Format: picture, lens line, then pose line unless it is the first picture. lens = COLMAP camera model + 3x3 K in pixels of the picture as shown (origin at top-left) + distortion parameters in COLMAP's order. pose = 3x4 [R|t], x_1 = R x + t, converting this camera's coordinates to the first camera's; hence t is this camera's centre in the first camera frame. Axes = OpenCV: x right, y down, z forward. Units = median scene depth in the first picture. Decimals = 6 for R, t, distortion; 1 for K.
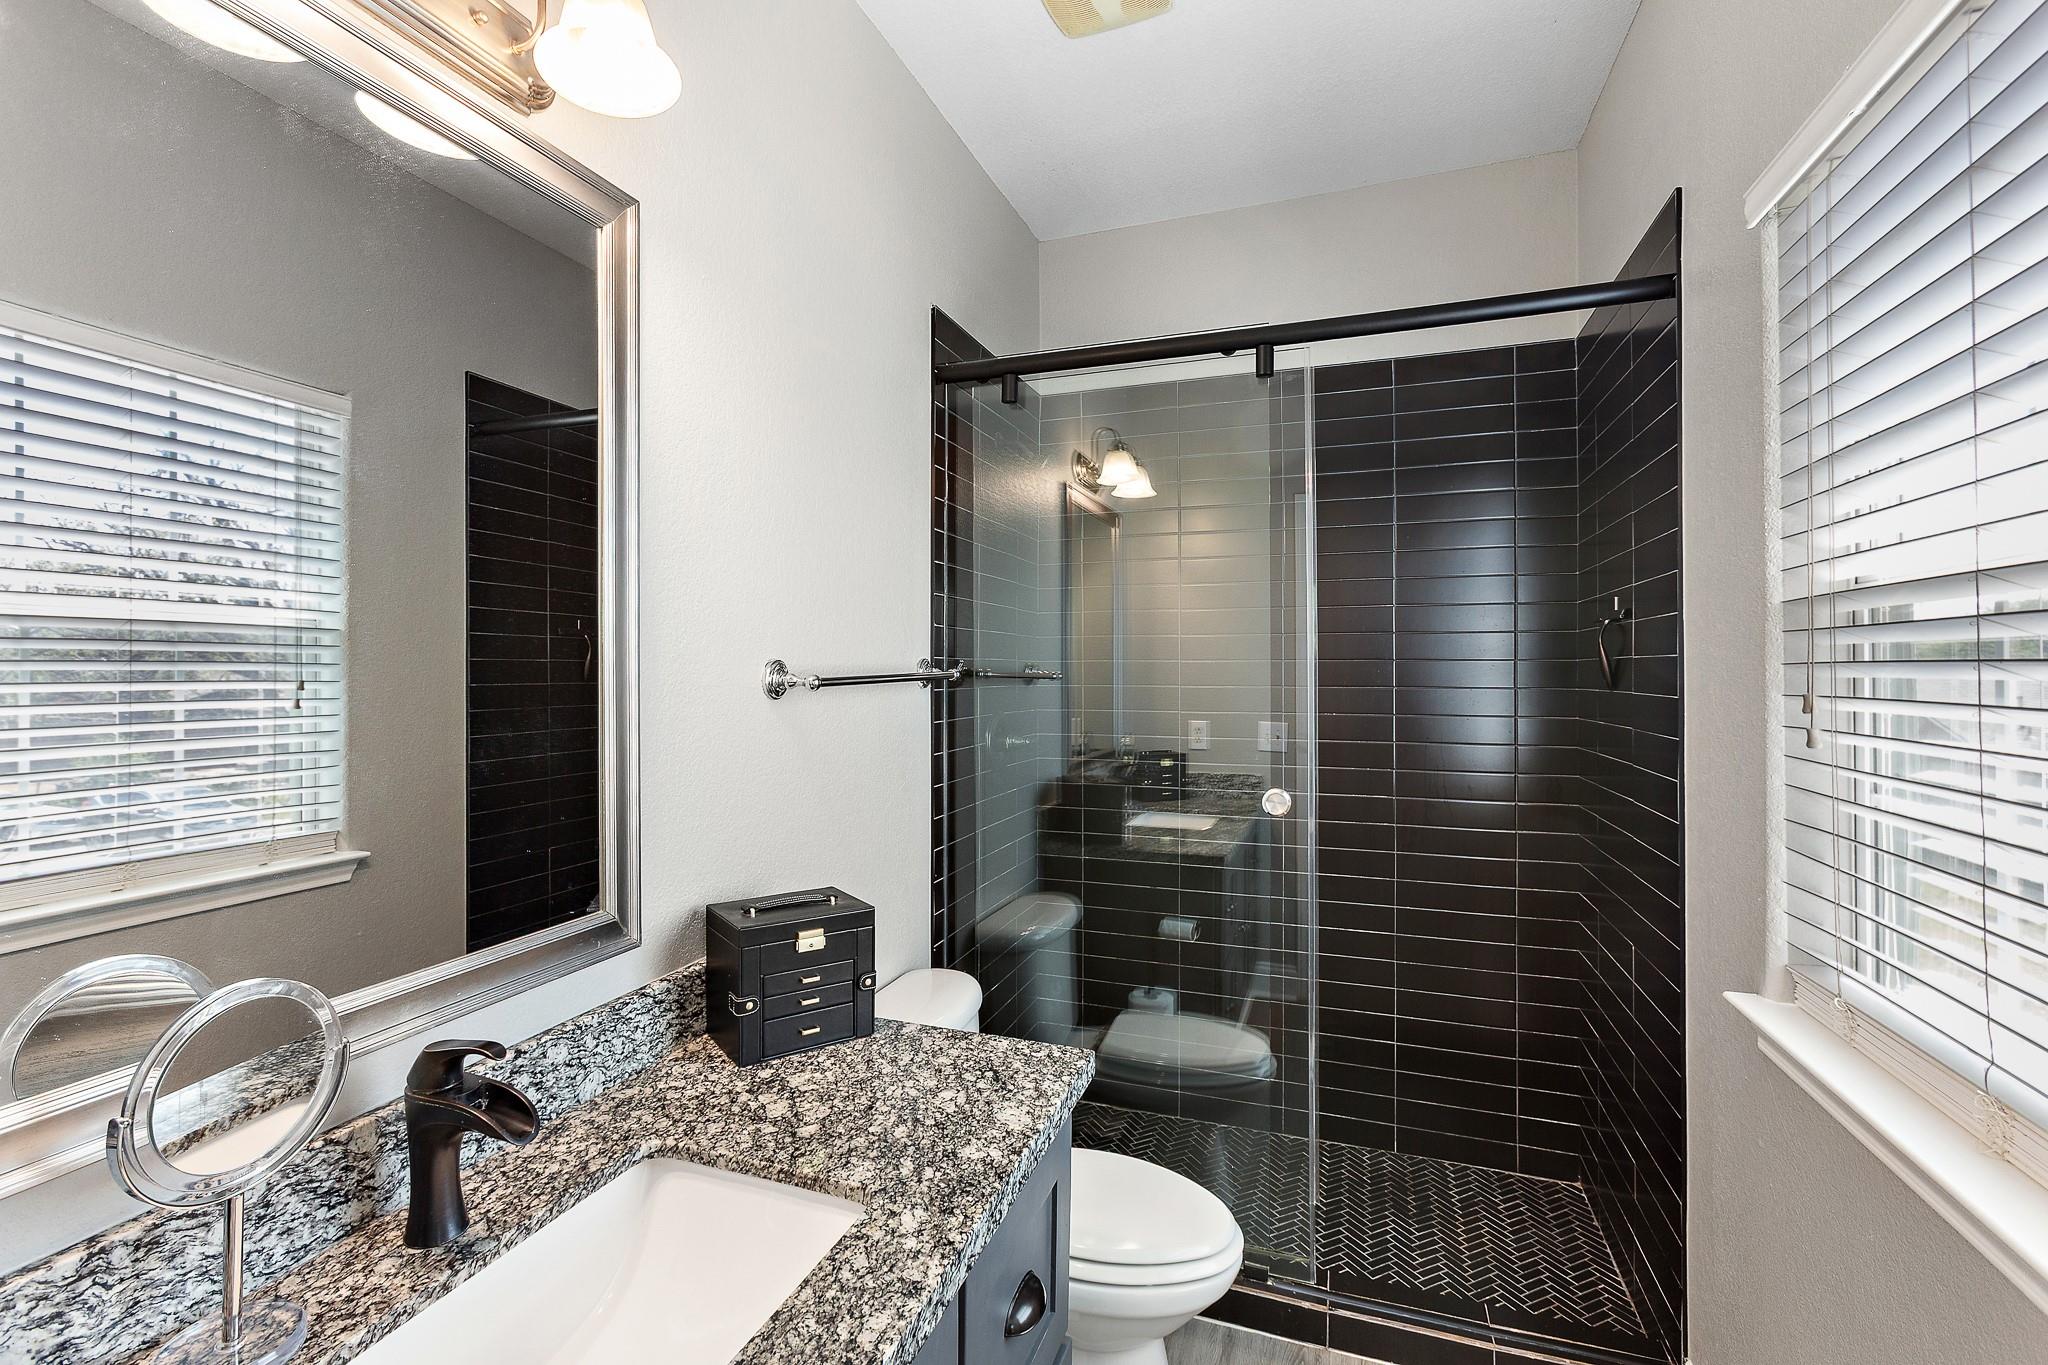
lens RADIAL K [[951.9, 0, 1018.9], [0, 951.9, 677.3], [0, 0, 1]] dist [-0.012042, 0.005512]
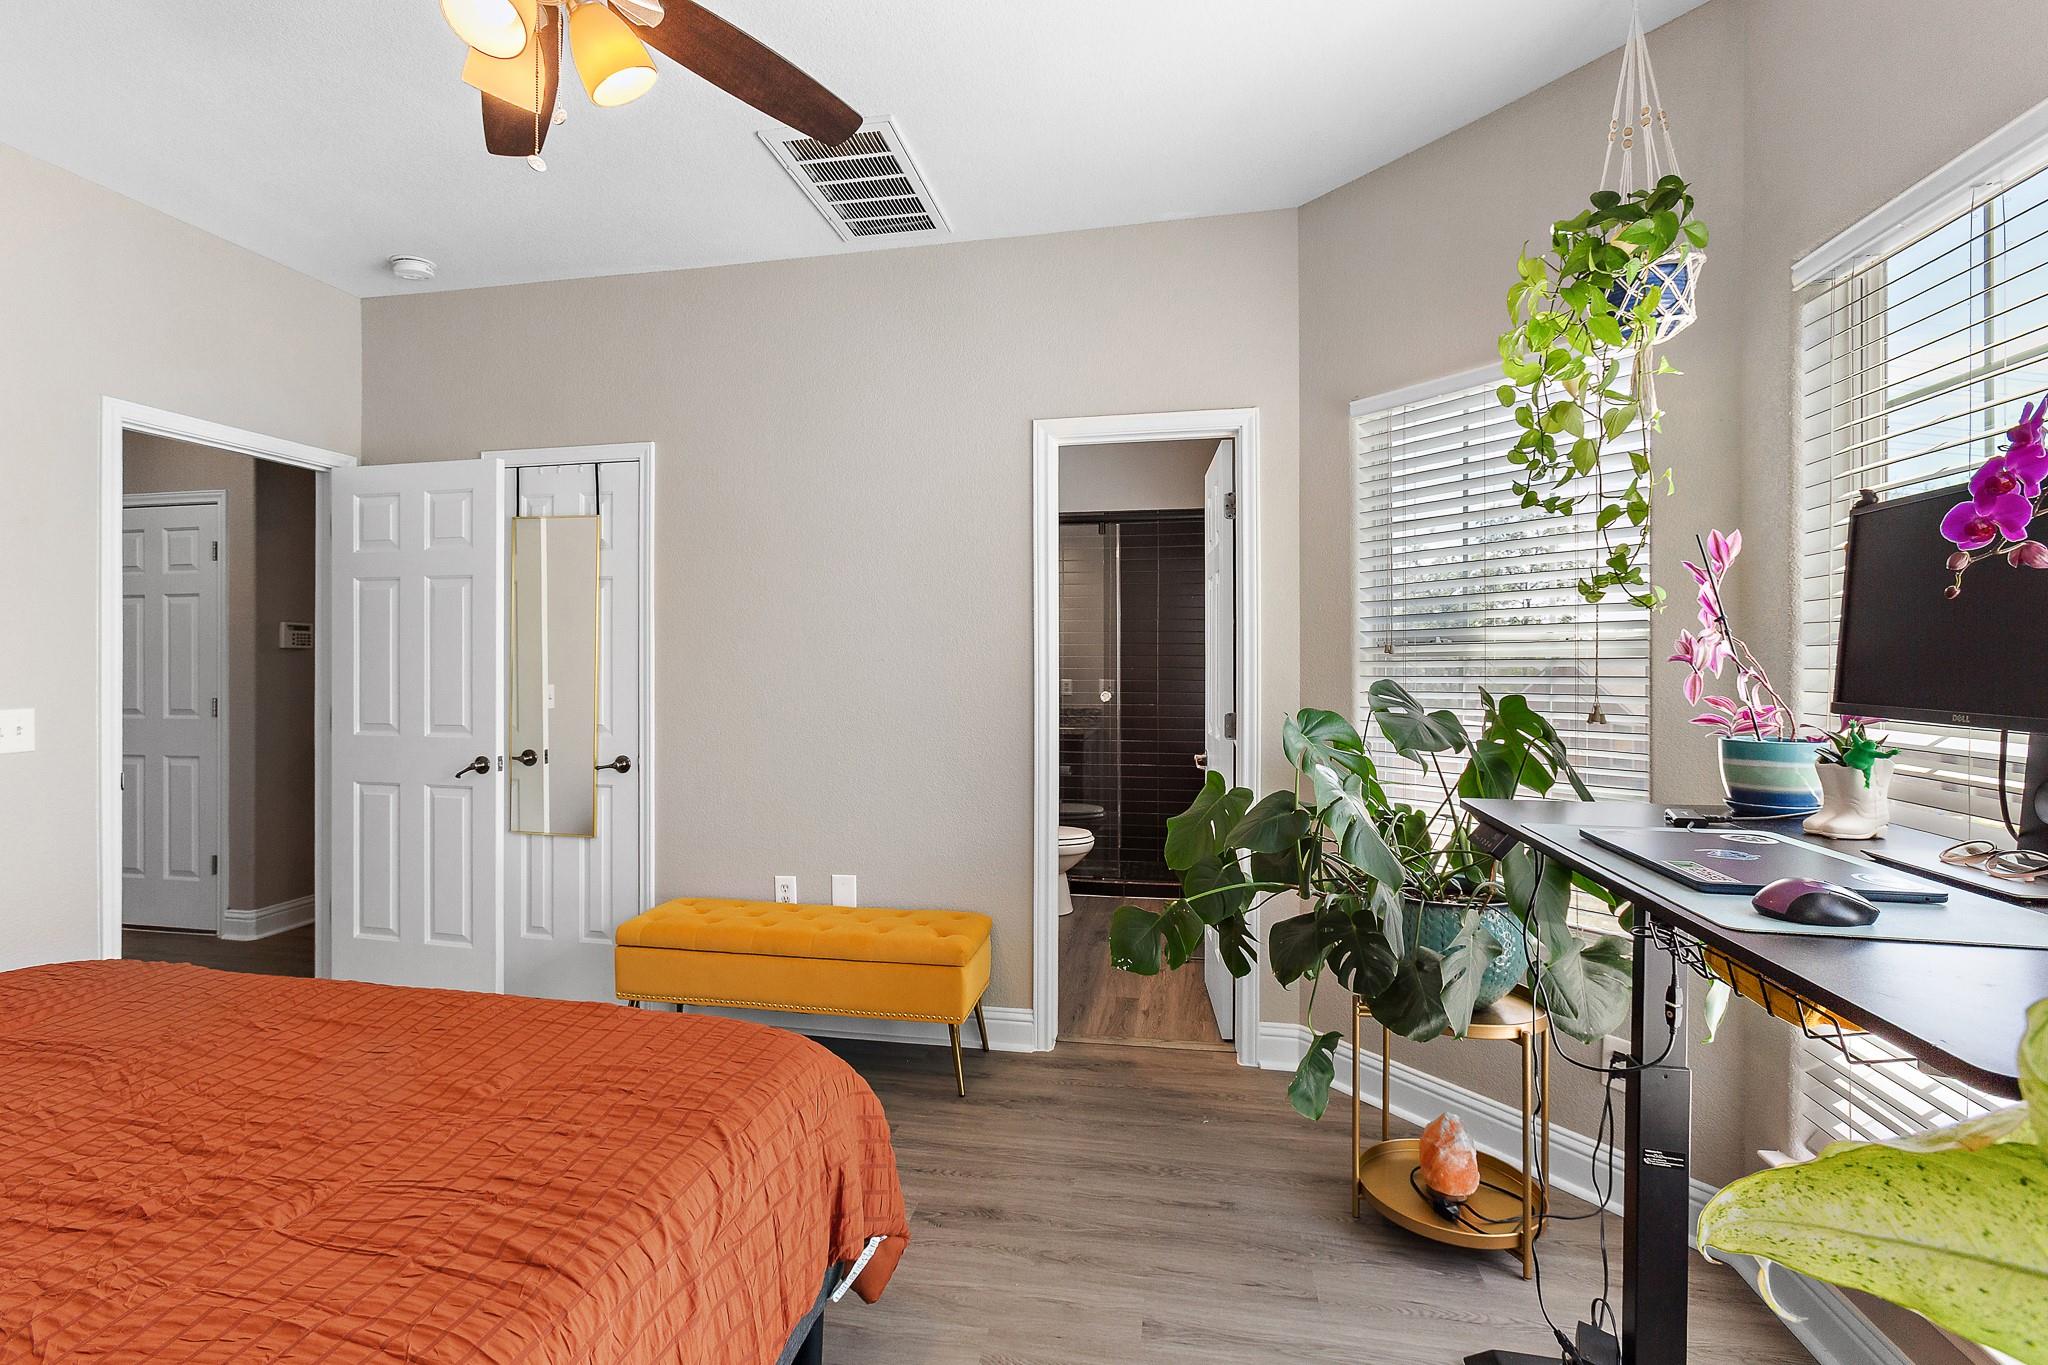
lens RADIAL K [[951.9, 0, 1017.5], [0, 951.9, 668.2], [0, 0, 1]] dist [-0.012042, 0.005512]
pose [[0.985879, -0.003025, 0.167431, -0.402185], [0.001746, 0.999968, 0.007788, 0.026430], [-0.167449, -0.007386, 0.985853, -1.518438]]
